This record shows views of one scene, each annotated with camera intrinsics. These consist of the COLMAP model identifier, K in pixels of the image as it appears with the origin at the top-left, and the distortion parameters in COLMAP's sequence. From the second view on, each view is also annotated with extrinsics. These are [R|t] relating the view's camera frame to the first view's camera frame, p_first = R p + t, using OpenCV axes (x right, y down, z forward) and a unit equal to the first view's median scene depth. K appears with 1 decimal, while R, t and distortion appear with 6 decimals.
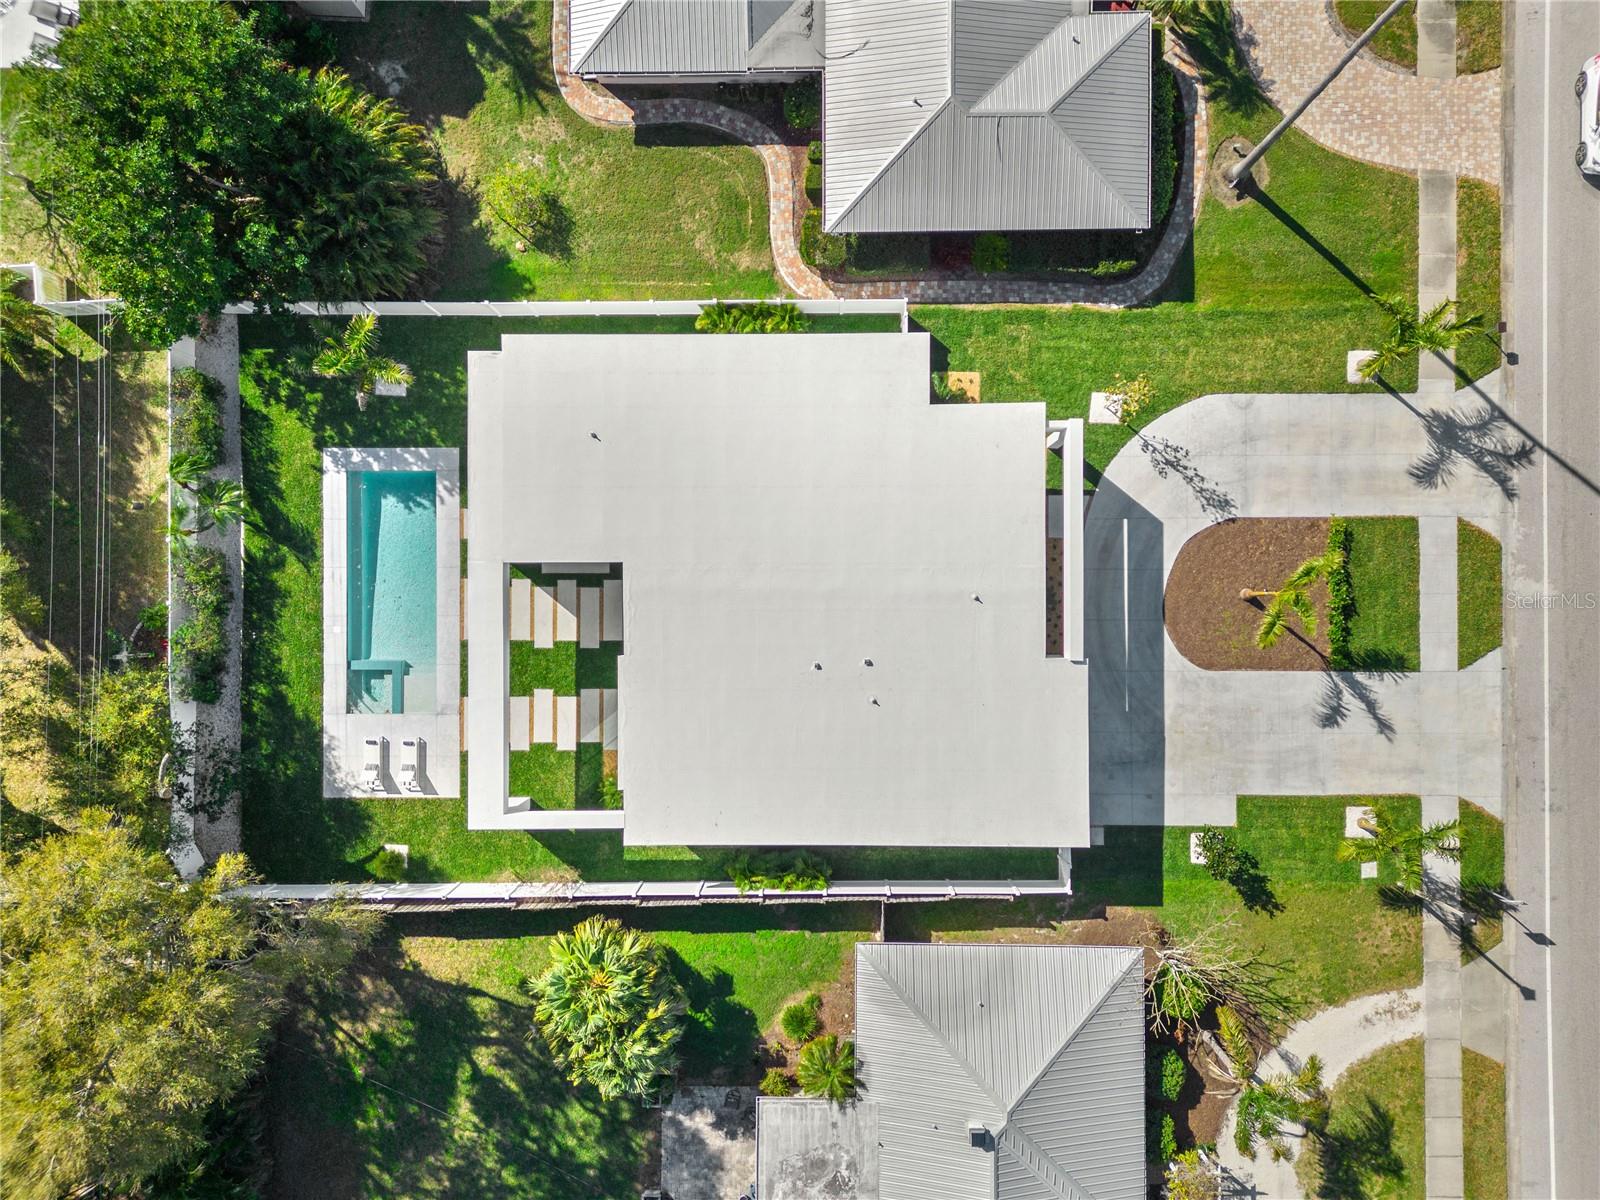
lens RADIAL K [[1119.3, 0, 800.0], [0, 1119.3, 600.0], [0, 0, 1]] dist [0.077870, -0.081991]
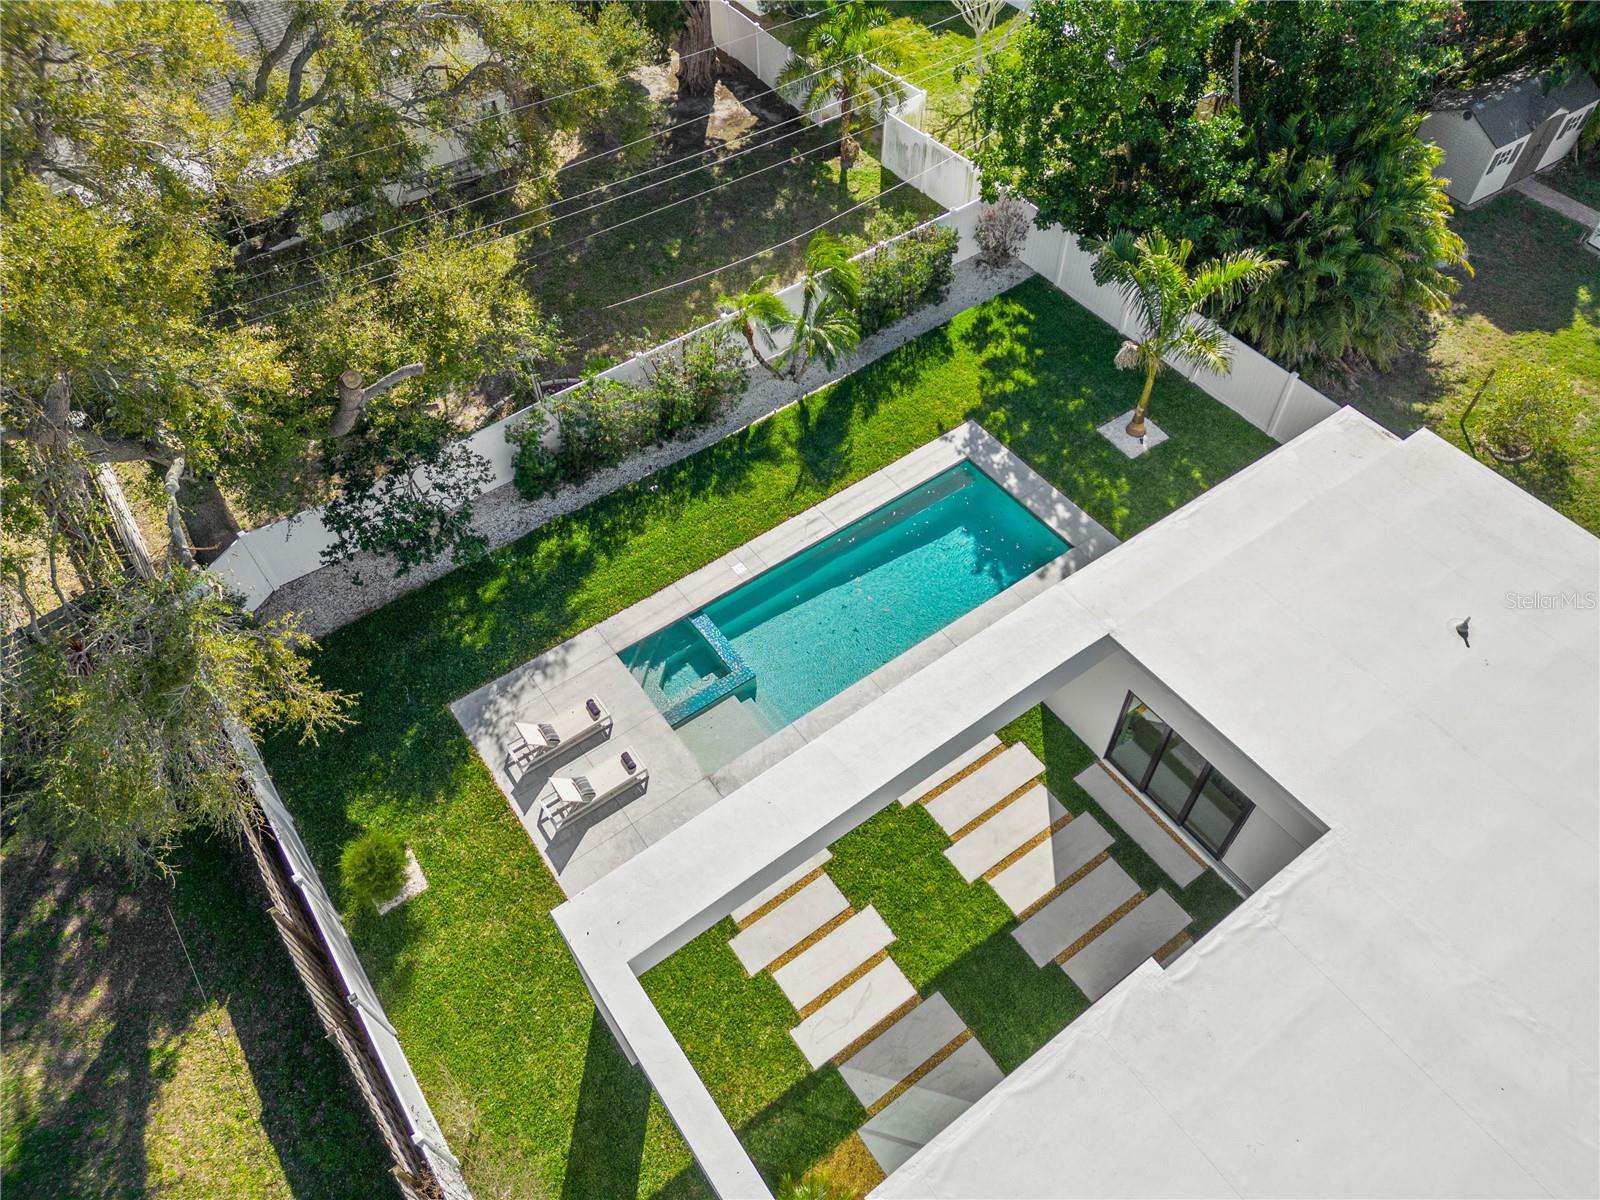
lens RADIAL K [[1119.3, 0, 800.0], [0, 1119.3, 600.0], [0, 0, 1]] dist [0.077870, -0.081991]
pose [[0.582743, 0.639887, -0.500954, -0.108150], [-0.812514, 0.470293, -0.344449, 0.200754], [0.015186, 0.607758, 0.793977, 0.580030]]
